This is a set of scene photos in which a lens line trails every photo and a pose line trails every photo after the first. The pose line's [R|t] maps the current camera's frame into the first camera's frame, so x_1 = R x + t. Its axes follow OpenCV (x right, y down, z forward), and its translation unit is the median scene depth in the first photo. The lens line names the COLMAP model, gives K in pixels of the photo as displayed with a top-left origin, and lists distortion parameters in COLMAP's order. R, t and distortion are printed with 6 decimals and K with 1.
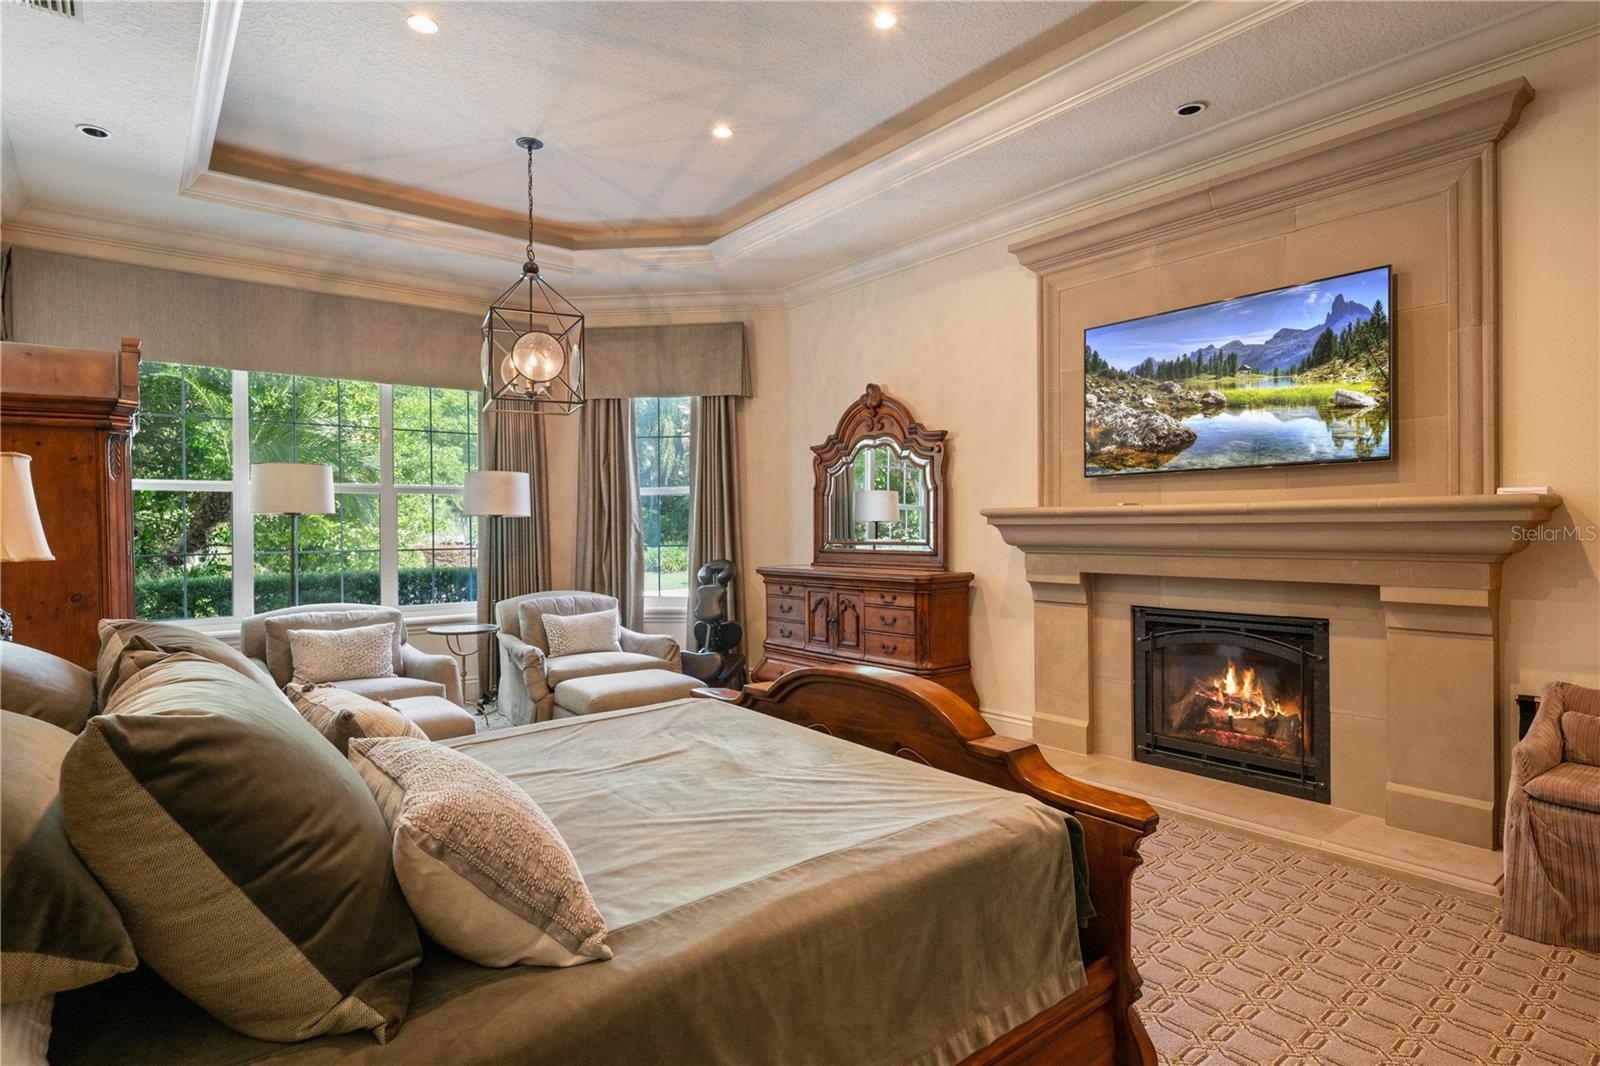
lens RADIAL K [[825.2, 0, 801.3], [0, 825.2, 531.4], [0, 0, 1]] dist [0.000802, -0.000070]
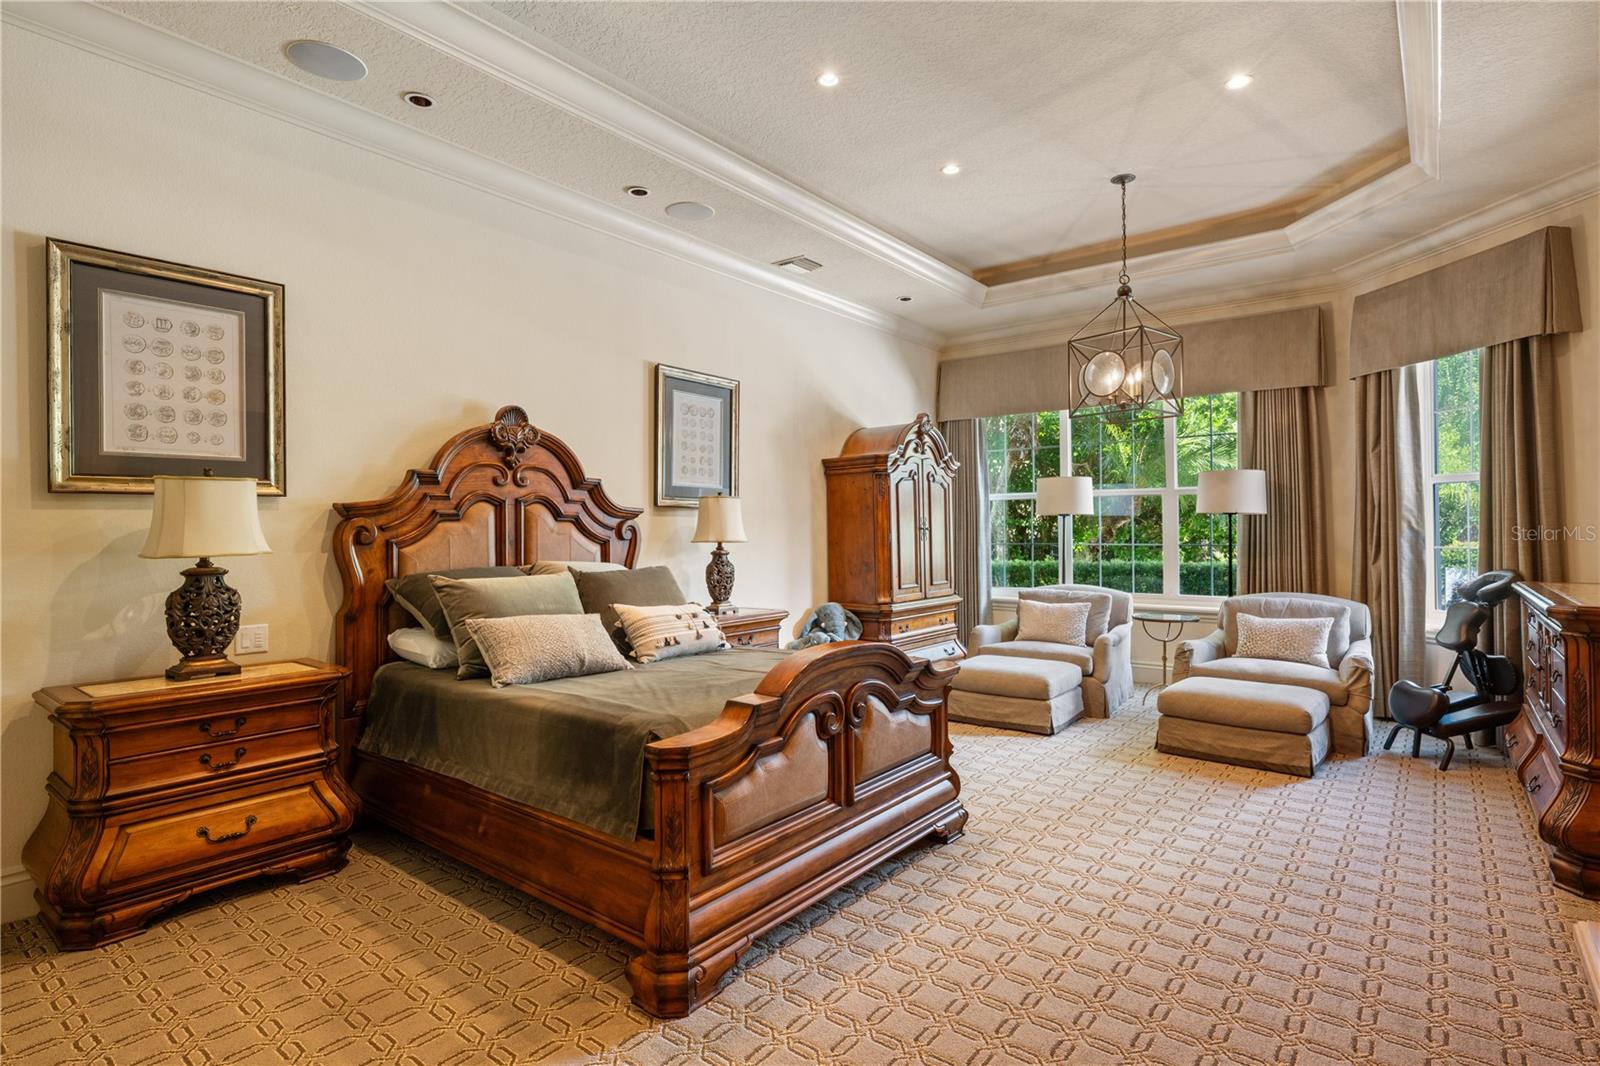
lens RADIAL K [[825.2, 0, 806.1], [0, 825.2, 532.2], [0, 0, 1]] dist [0.000802, -0.000070]
pose [[0.221523, 0.007504, -0.975126, 0.355166], [0.000742, 0.999969, 0.007863, -0.002937], [0.975155, -0.002465, 0.221510, 0.182845]]
